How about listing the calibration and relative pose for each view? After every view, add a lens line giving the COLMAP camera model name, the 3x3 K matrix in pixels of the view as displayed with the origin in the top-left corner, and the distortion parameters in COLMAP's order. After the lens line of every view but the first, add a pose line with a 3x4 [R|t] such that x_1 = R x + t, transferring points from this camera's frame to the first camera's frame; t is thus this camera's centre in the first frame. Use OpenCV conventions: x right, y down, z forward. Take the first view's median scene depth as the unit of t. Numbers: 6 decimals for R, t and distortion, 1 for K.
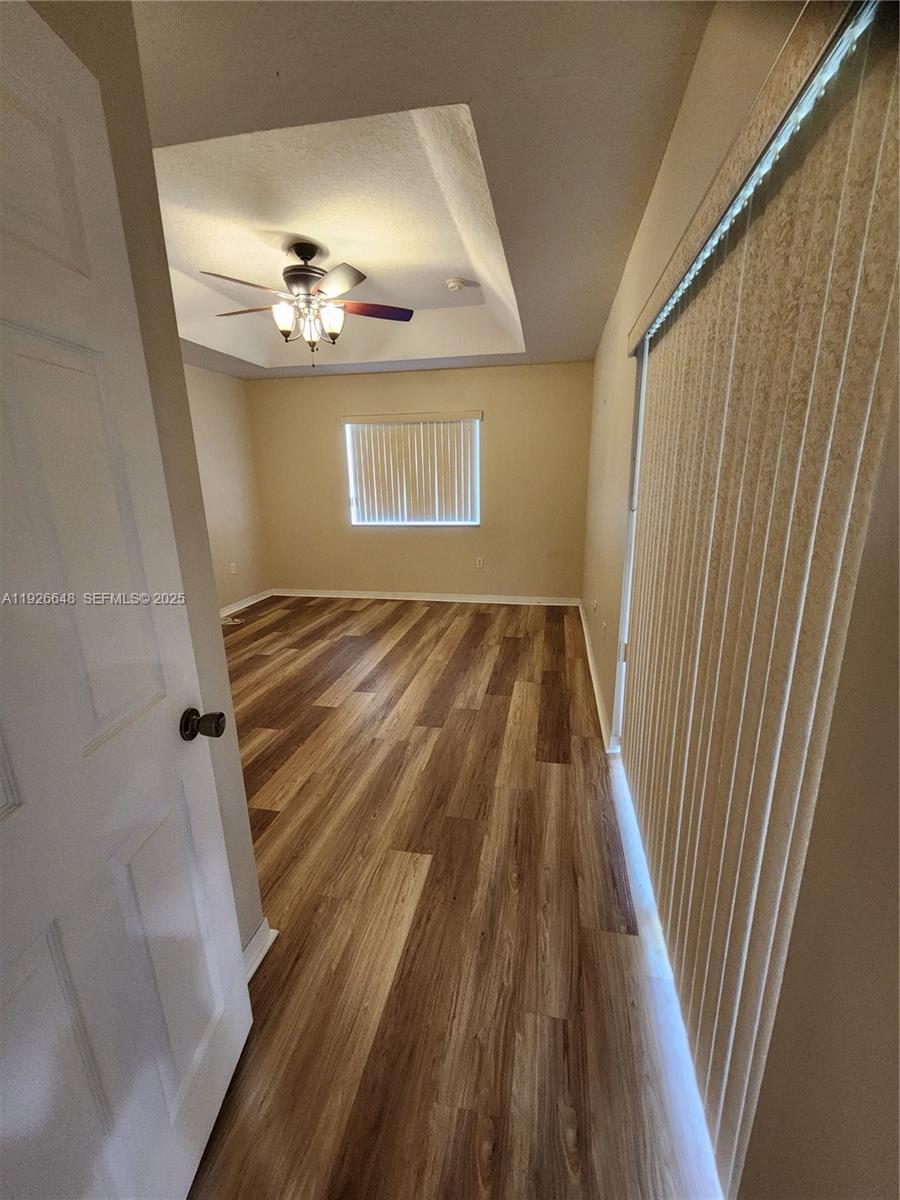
lens RADIAL K [[493.9, 0, 452.6], [0, 493.9, 603.1], [0, 0, 1]] dist [0.000314, -0.000419]
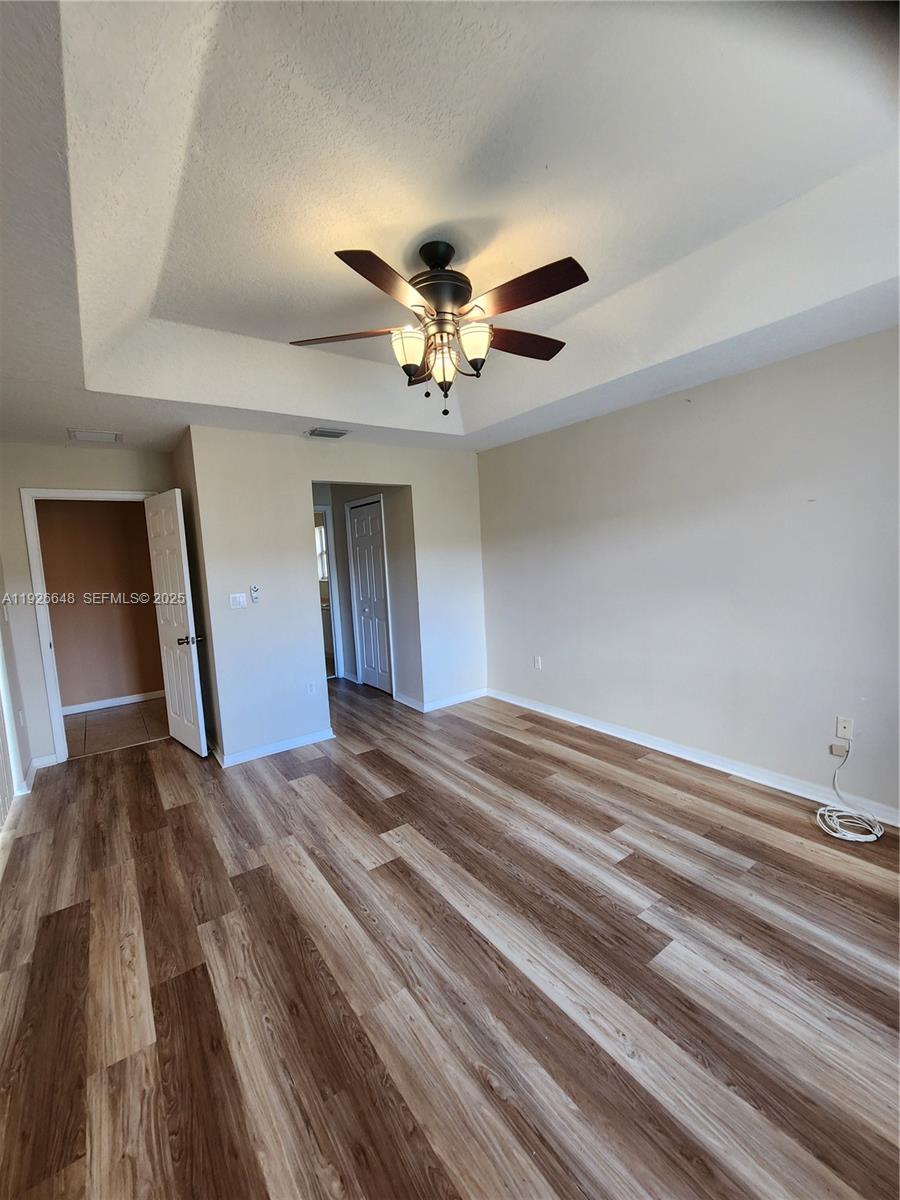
lens RADIAL K [[493.9, 0, 448.2], [0, 493.9, 600.9], [0, 0, 1]] dist [0.000314, -0.000419]
pose [[-0.682884, 0.123839, -0.719954, 0.240473], [-0.126283, 0.950679, 0.283306, -0.420062], [0.719529, 0.284383, -0.633564, 1.495629]]
